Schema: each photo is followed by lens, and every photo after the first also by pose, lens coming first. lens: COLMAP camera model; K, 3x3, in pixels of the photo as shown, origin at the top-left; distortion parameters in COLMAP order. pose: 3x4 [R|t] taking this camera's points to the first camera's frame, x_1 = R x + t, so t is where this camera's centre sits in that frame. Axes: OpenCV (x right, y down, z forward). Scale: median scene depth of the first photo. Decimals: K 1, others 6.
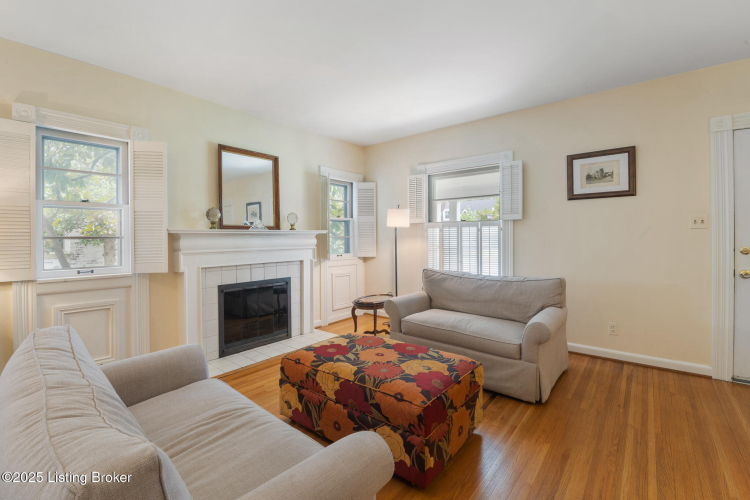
lens RADIAL K [[329.7, 0, 375.1], [0, 329.7, 240.4], [0, 0, 1]] dist [-0.011479, -0.000066]
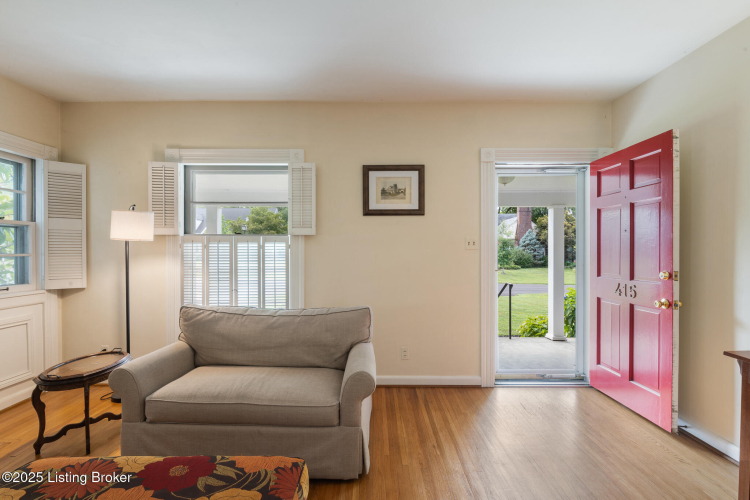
lens RADIAL K [[363.4, 0, 374.0], [0, 363.4, 252.2], [0, 0, 1]] dist [-0.006279, -0.001537]
pose [[0.773699, 0.002701, 0.633548, -0.013488], [0.000010, 0.999991, -0.004275, -0.018005], [-0.633553, 0.003314, 0.773692, 0.213947]]
